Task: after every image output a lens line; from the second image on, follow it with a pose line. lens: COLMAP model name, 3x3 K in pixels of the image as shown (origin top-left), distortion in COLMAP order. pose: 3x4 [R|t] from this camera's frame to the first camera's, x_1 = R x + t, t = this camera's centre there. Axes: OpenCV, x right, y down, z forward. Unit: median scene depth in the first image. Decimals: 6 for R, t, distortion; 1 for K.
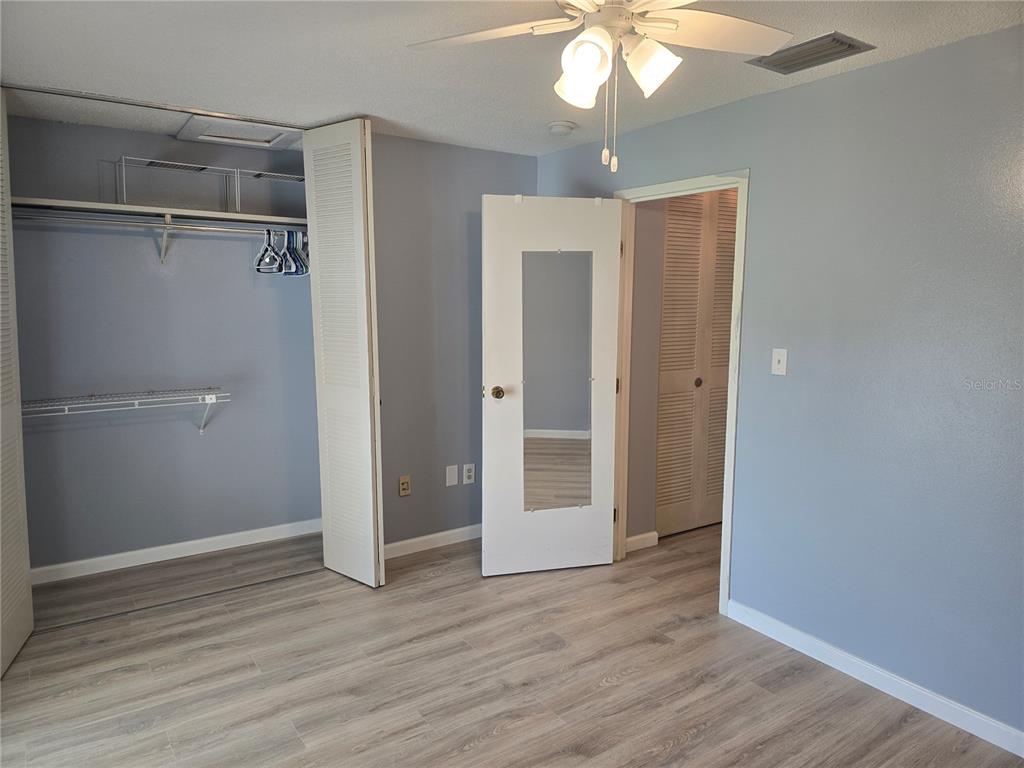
lens RADIAL K [[686.6, 0, 506.3], [0, 686.6, 383.3], [0, 0, 1]] dist [0.072518, -0.065167]
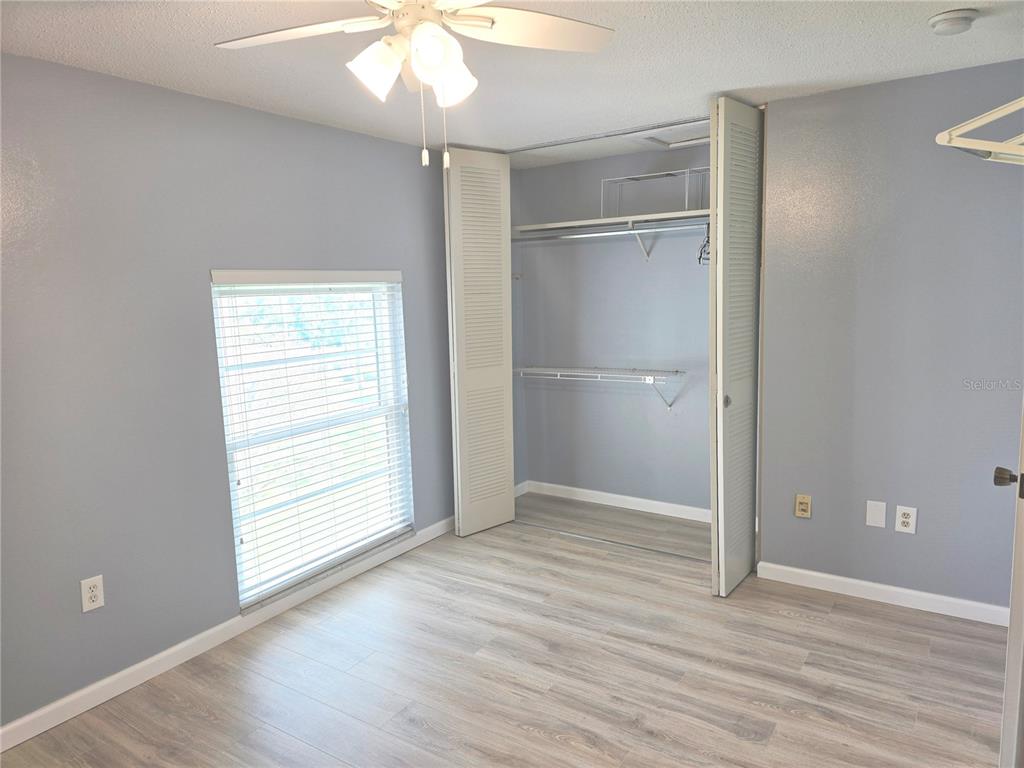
lens RADIAL K [[686.6, 0, 506.3], [0, 686.6, 383.3], [0, 0, 1]] dist [0.072518, -0.065167]
pose [[0.386449, 0.112228, -0.915457, 0.614536], [-0.087952, 0.992530, 0.084549, -0.055258], [0.918107, 0.047842, 0.393433, 0.398835]]
